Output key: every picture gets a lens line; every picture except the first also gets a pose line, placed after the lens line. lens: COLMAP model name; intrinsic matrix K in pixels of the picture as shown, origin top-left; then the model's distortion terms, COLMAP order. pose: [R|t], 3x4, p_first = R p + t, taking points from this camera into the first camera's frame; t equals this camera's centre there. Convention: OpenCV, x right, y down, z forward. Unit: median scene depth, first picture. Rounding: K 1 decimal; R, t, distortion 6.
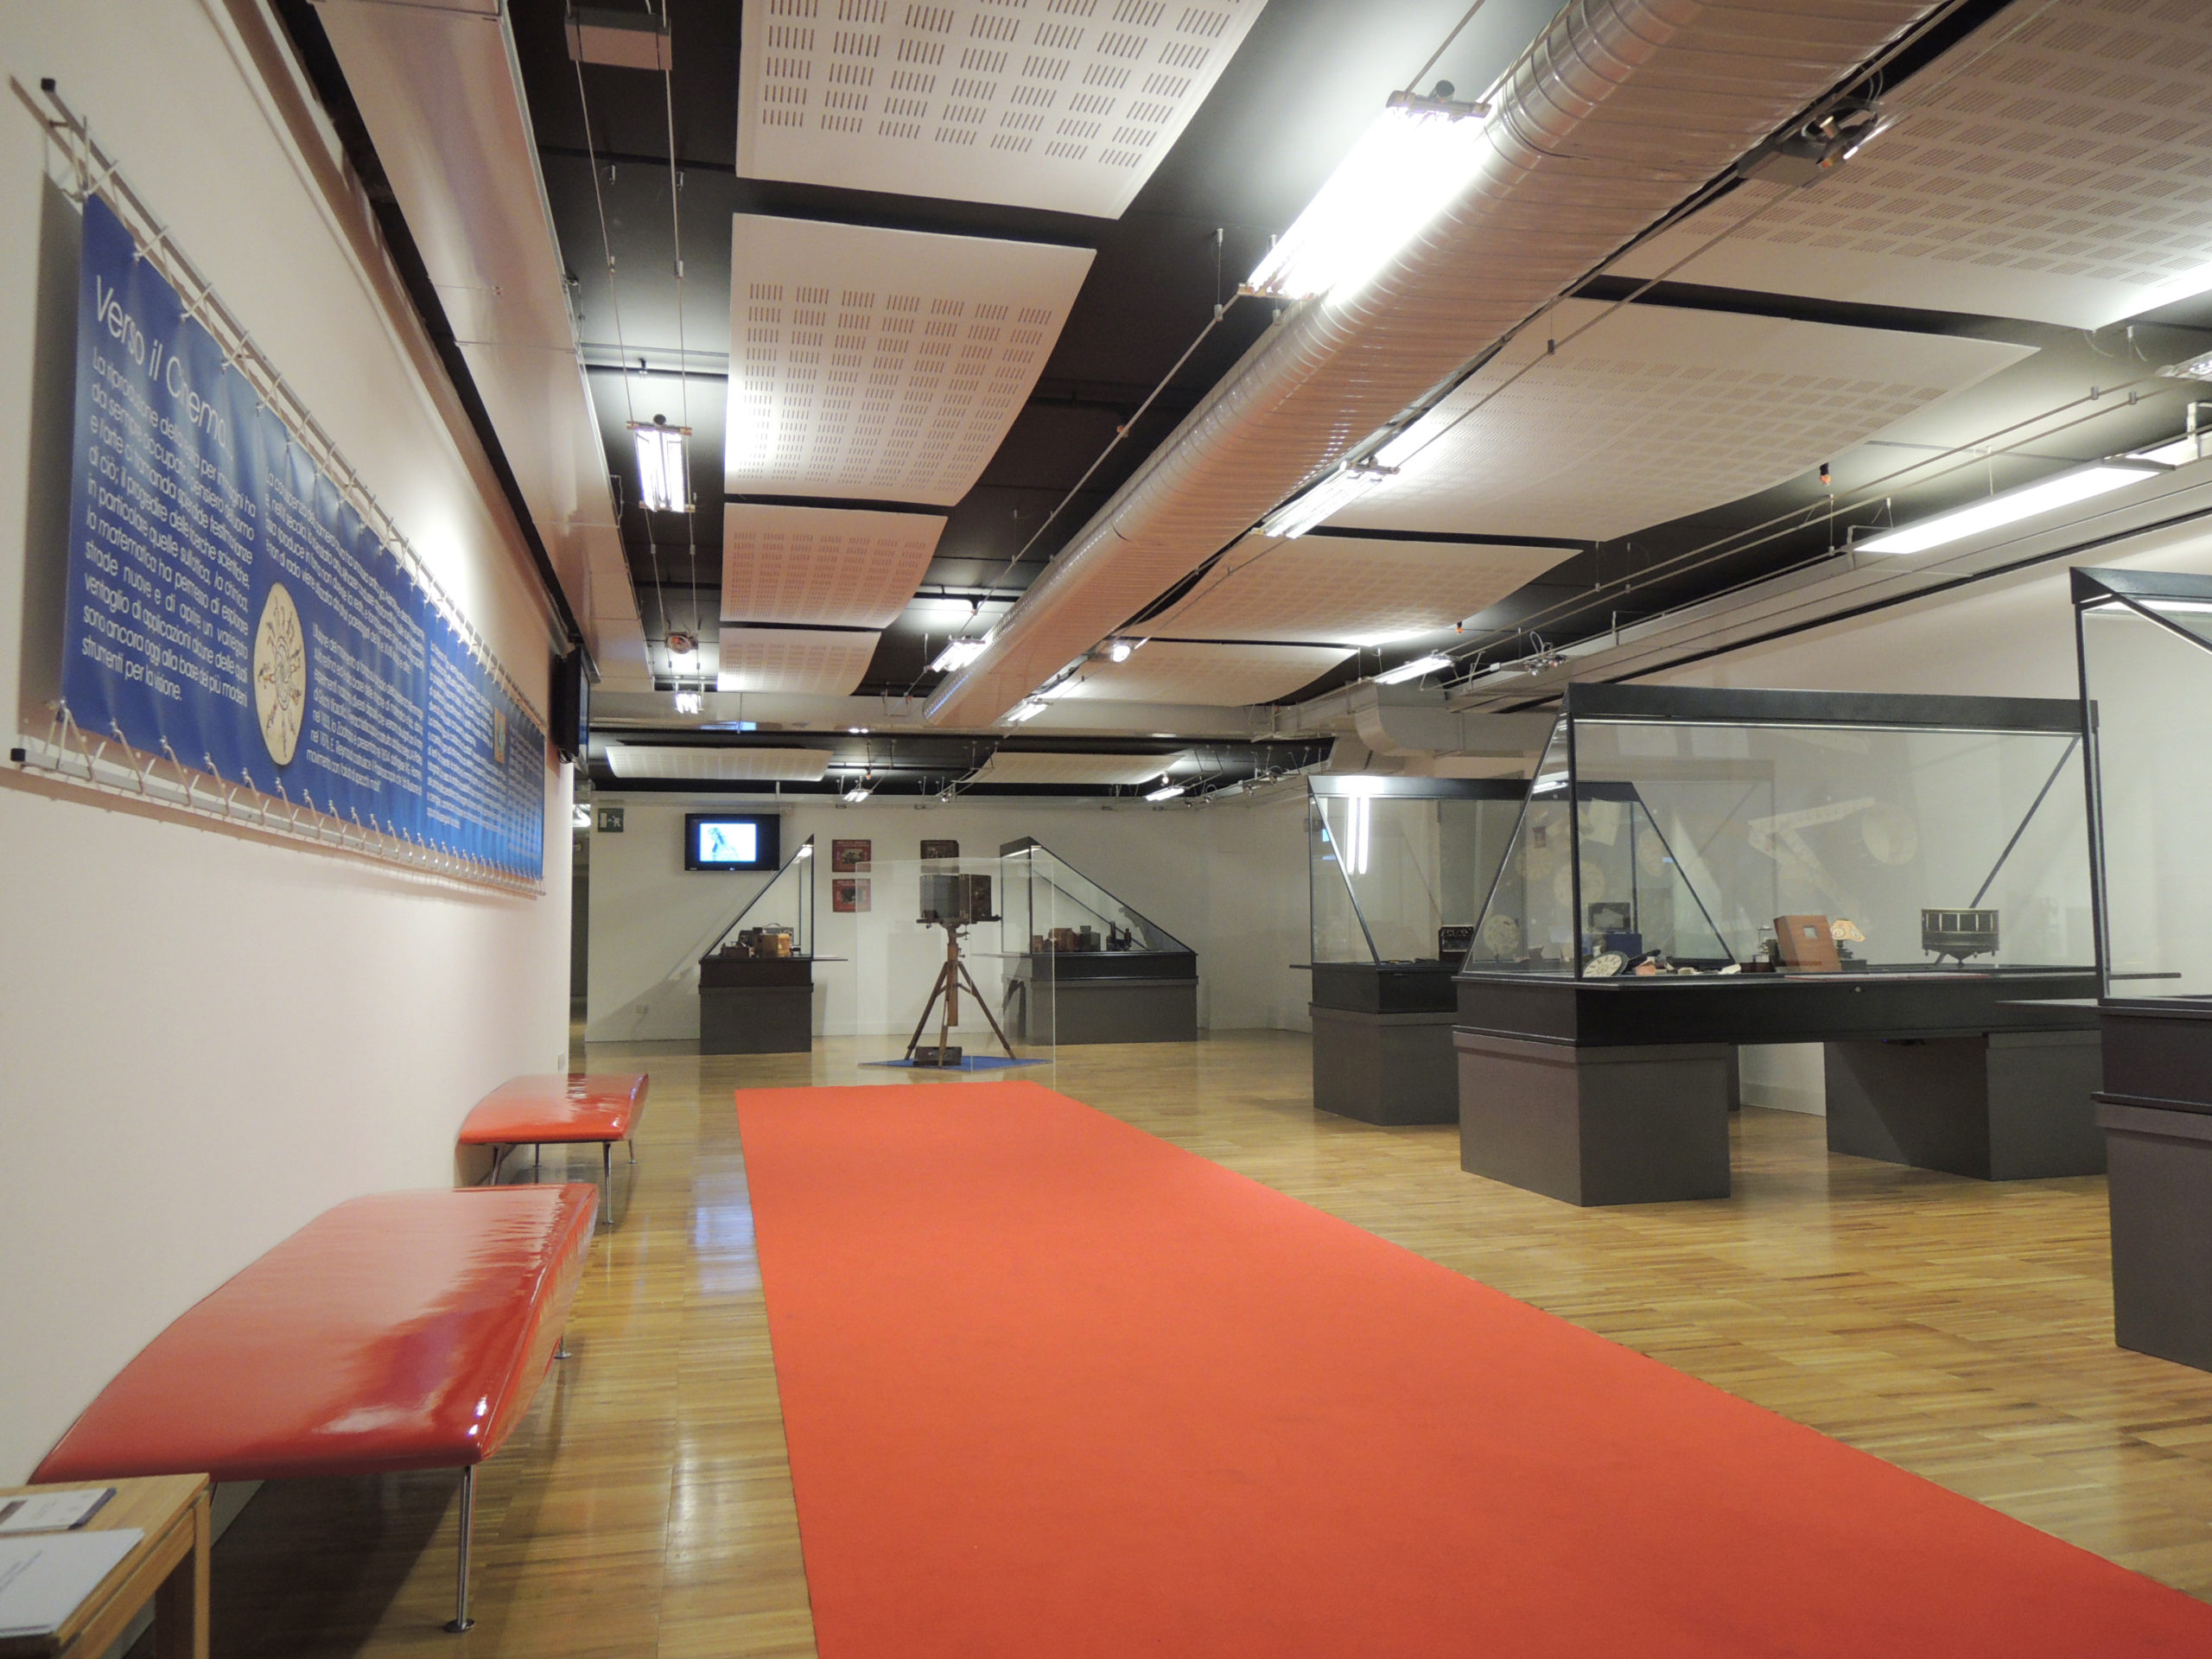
lens RADIAL K [[1564.5, 0, 1106.0], [0, 1564.5, 829.5], [0, 0, 1]] dist [0.001125, 0.000731]
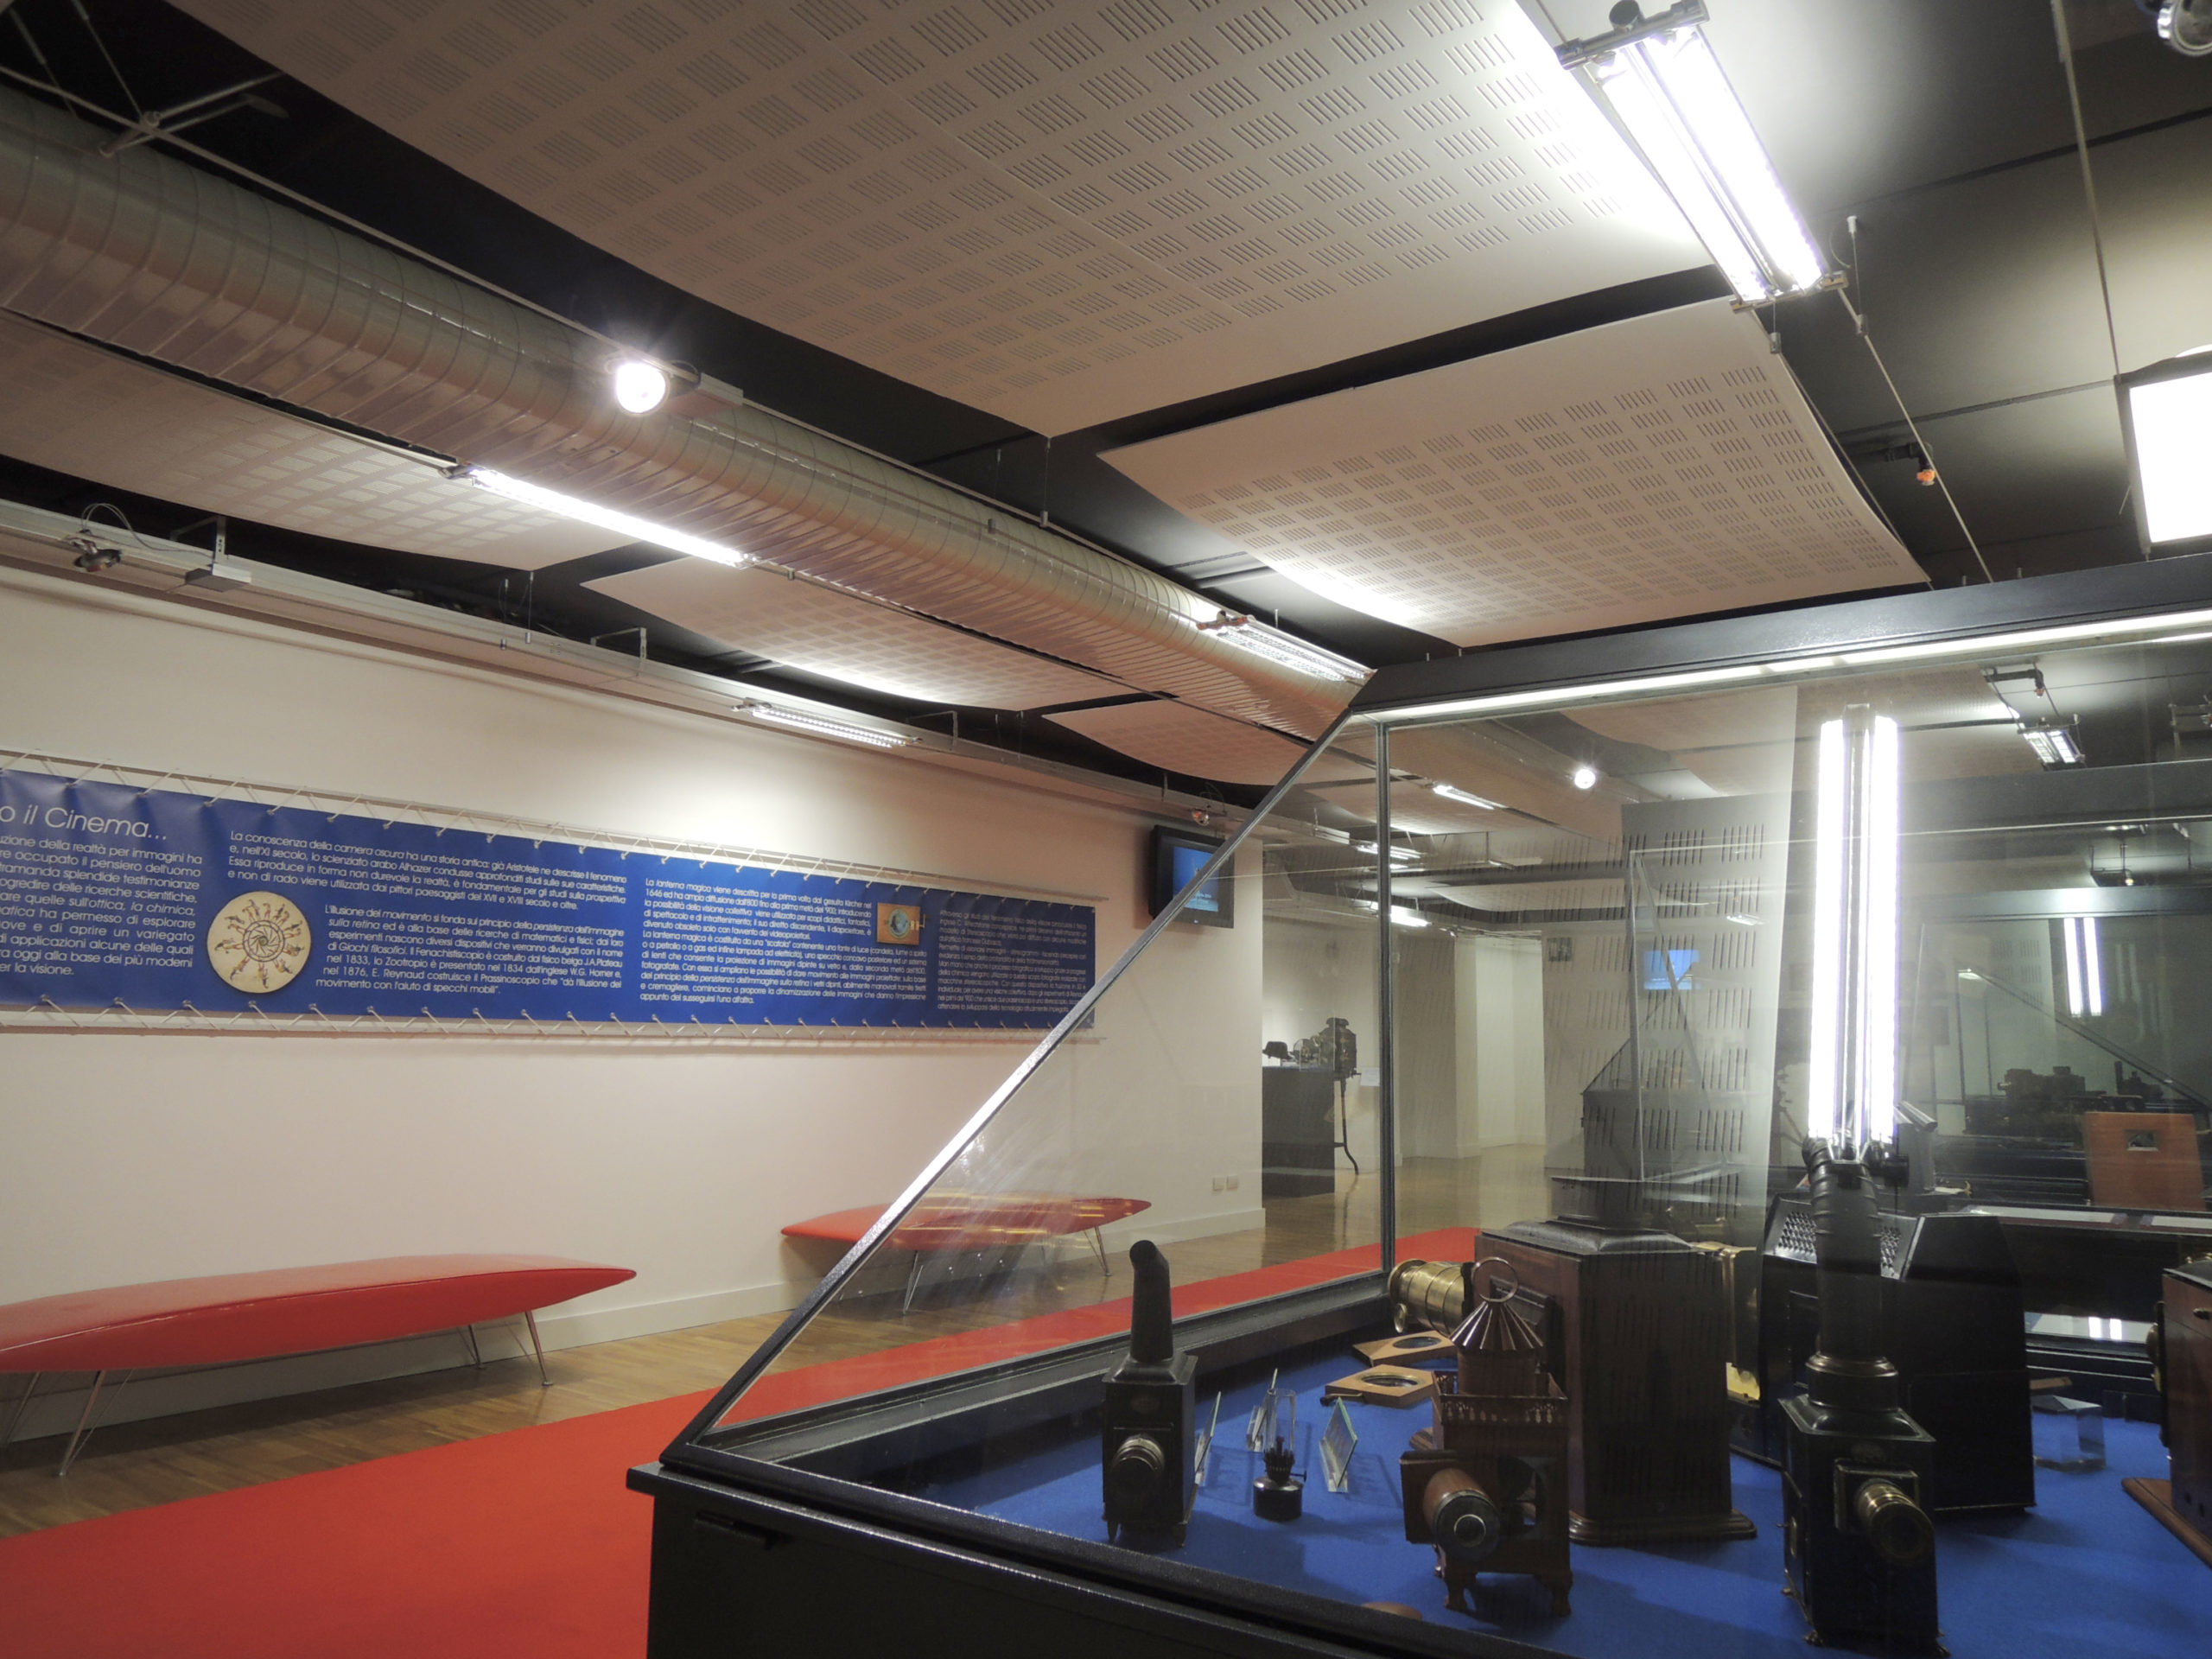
lens RADIAL K [[1564.5, 0, 1106.0], [0, 1564.5, 829.5], [0, 0, 1]] dist [0.001125, 0.000731]
pose [[0.649004, -0.082570, -0.756291, 0.293194], [0.032657, 0.996200, -0.080738, -0.012039], [0.760084, 0.027701, 0.649235, 0.120344]]
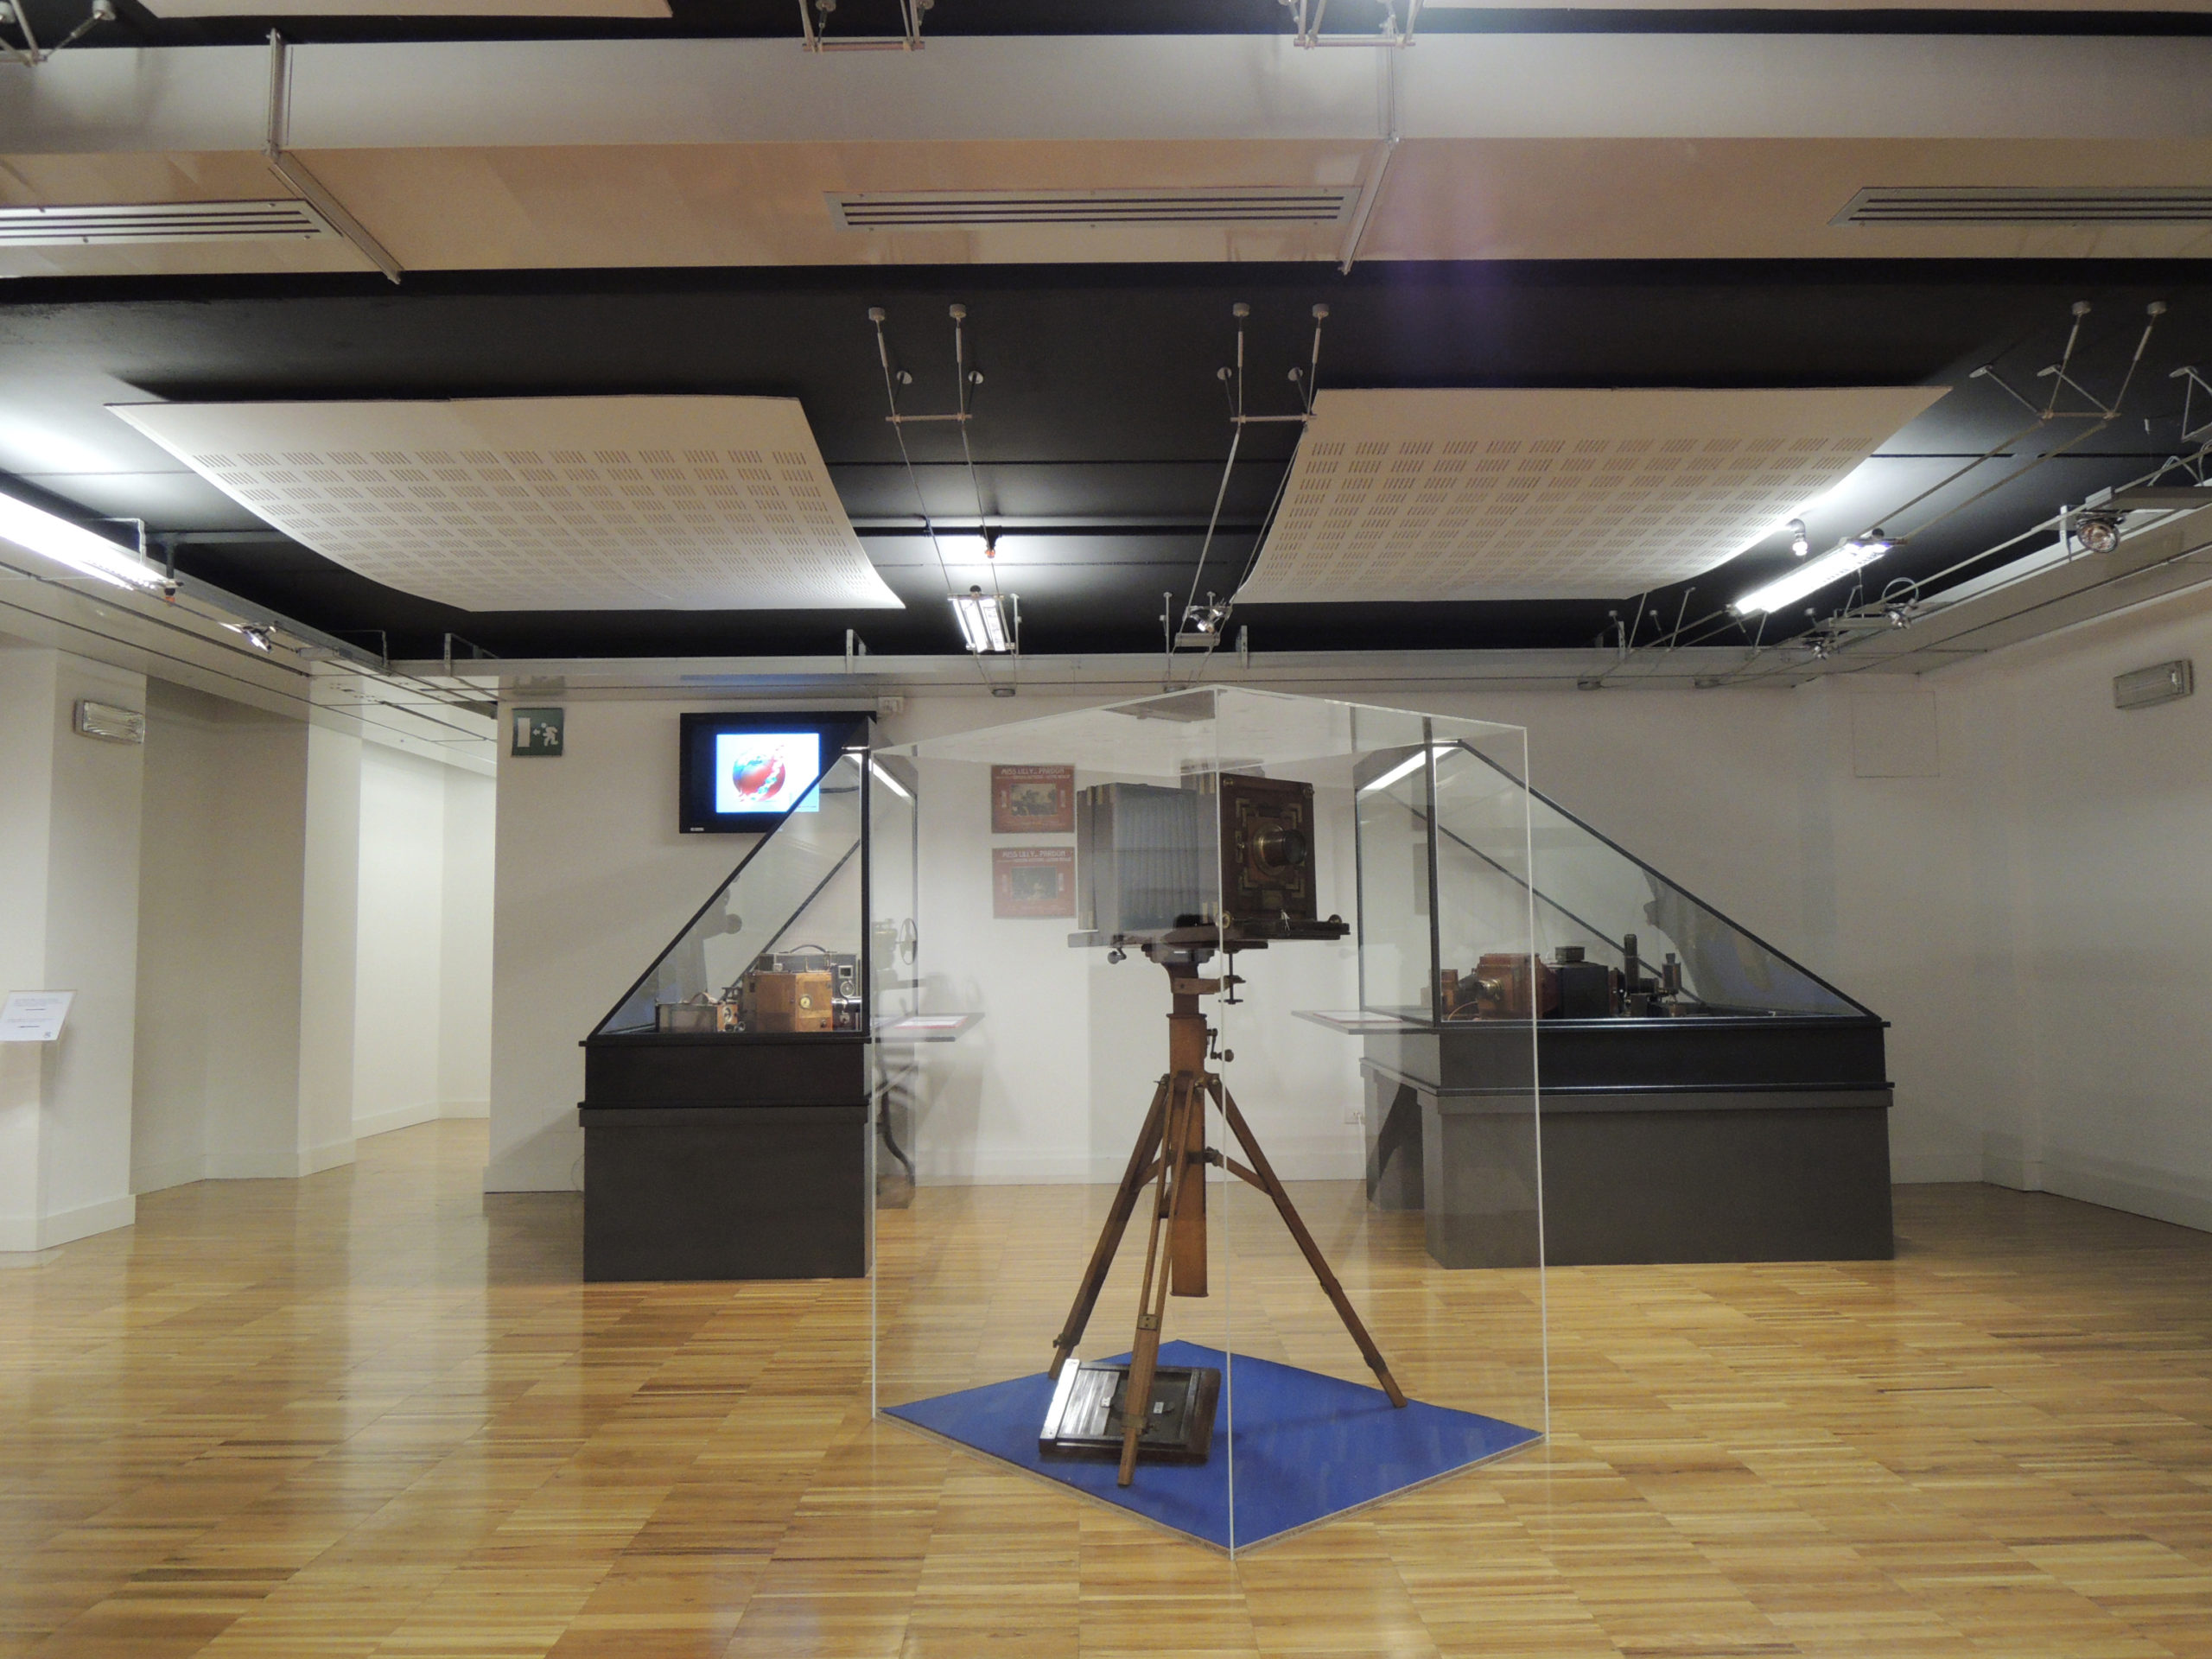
lens RADIAL K [[1564.5, 0, 1106.0], [0, 1564.5, 829.5], [0, 0, 1]] dist [0.001125, 0.000731]
pose [[0.973113, -0.018869, -0.229555, -0.038751], [0.016719, 0.999796, -0.011309, 0.035921], [0.229722, 0.007167, 0.973230, 0.621770]]
